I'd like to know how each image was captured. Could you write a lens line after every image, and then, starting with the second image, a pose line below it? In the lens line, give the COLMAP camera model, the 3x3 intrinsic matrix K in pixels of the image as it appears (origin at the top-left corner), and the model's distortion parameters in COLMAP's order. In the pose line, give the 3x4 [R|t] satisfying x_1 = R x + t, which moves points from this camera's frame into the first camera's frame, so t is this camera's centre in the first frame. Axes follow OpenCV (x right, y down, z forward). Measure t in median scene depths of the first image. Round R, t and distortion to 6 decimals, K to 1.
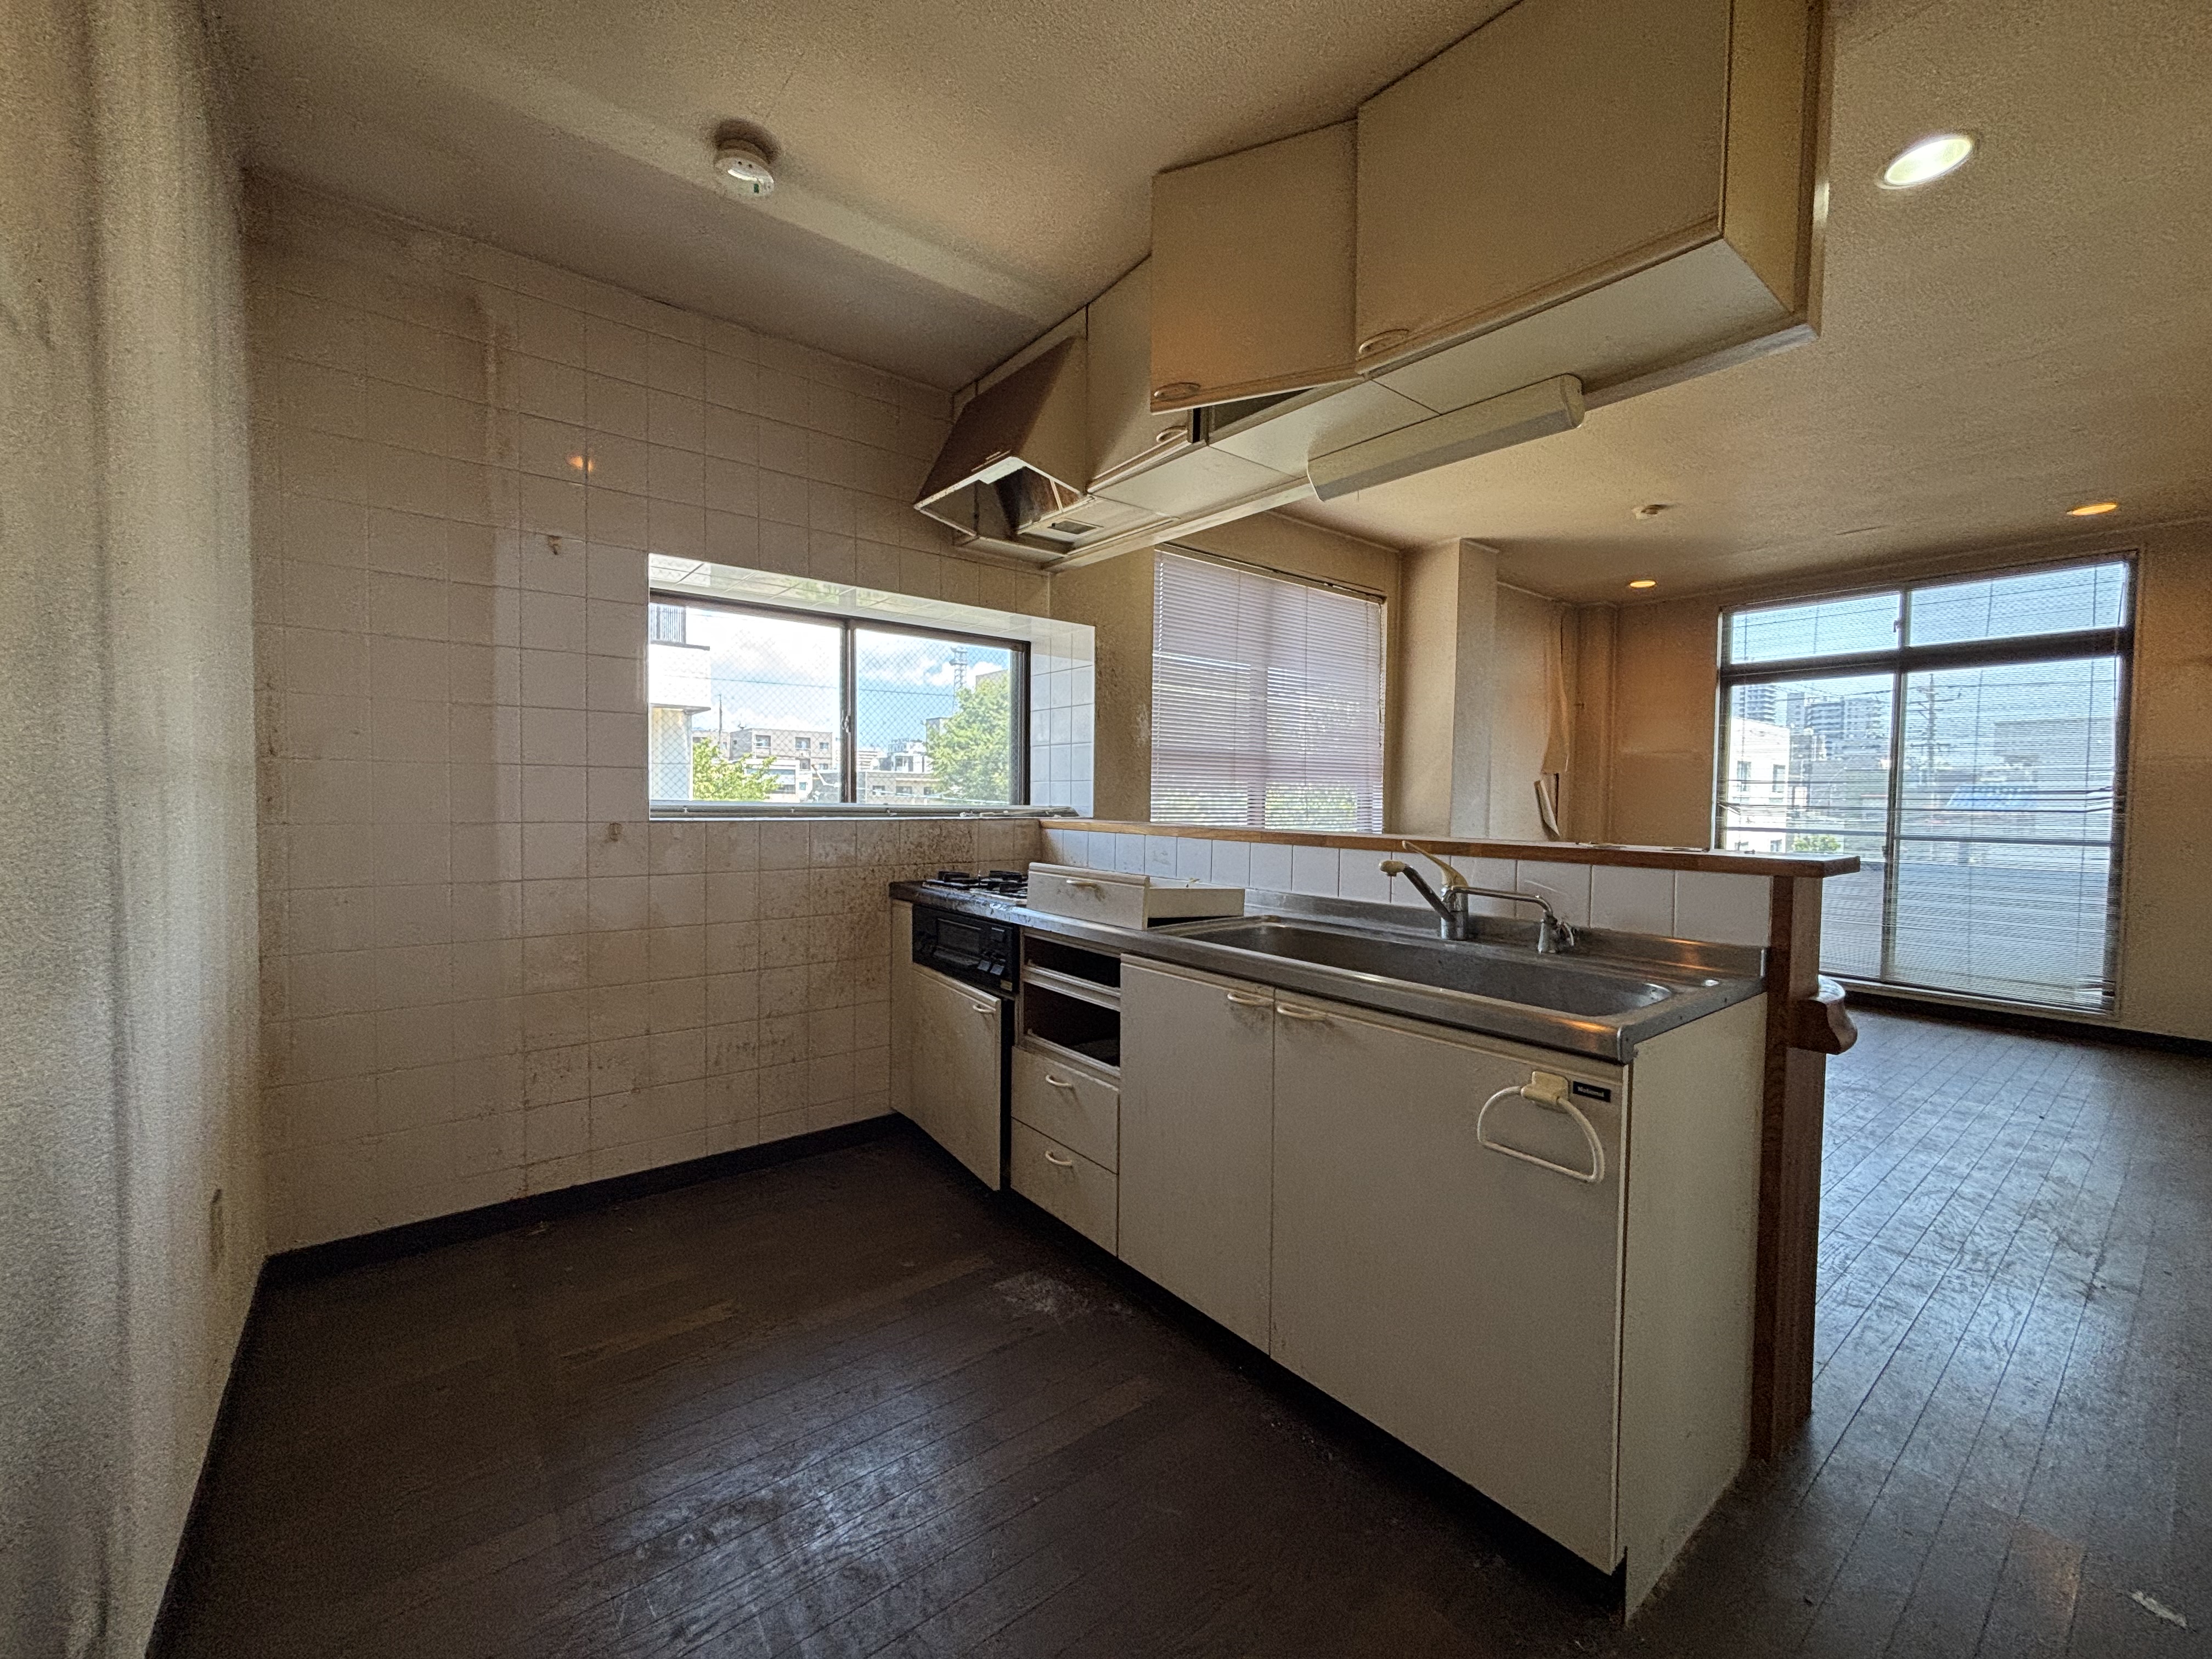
lens RADIAL K [[888.4, 0, 1095.2], [0, 888.4, 831.2], [0, 0, 1]] dist [-0.004297, -0.000797]
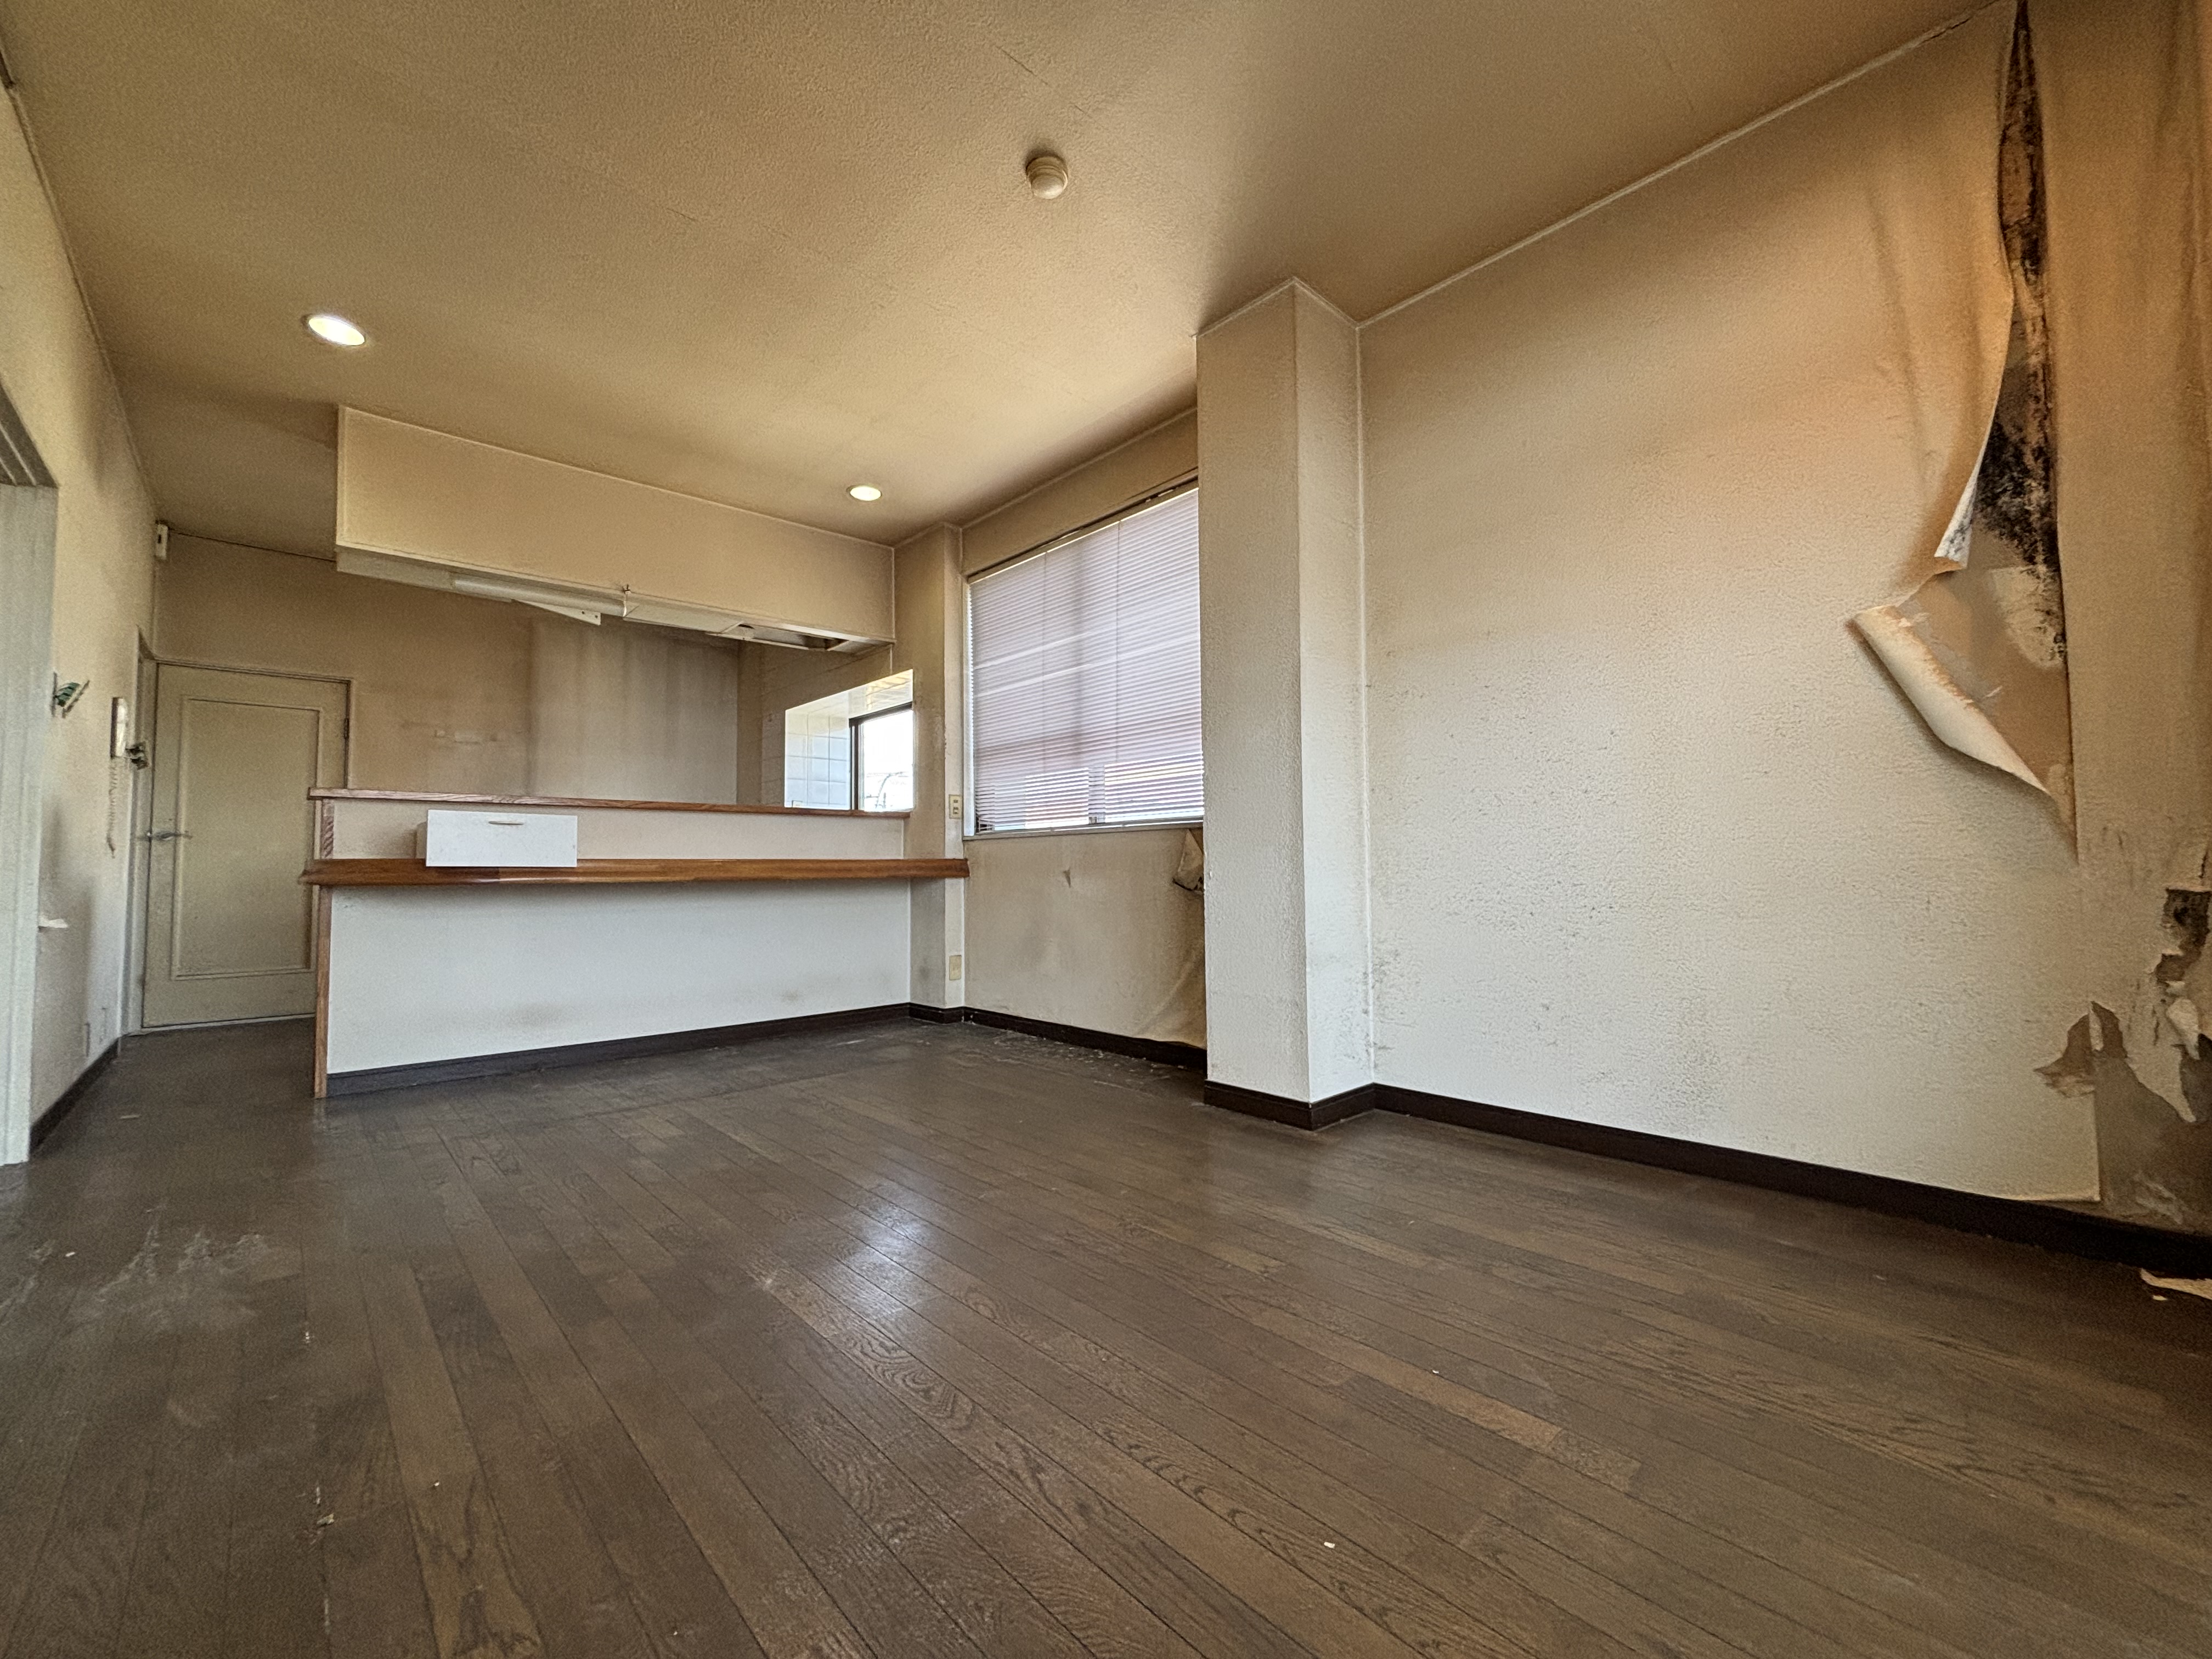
lens RADIAL K [[888.4, 0, 1110.3], [0, 888.4, 823.5], [0, 0, 1]] dist [-0.004297, -0.000797]
pose [[0.089933, -0.070401, -0.993456, 1.096193], [-0.029843, 0.996860, -0.073343, 0.075493], [0.995501, 0.036244, 0.087550, 0.965948]]
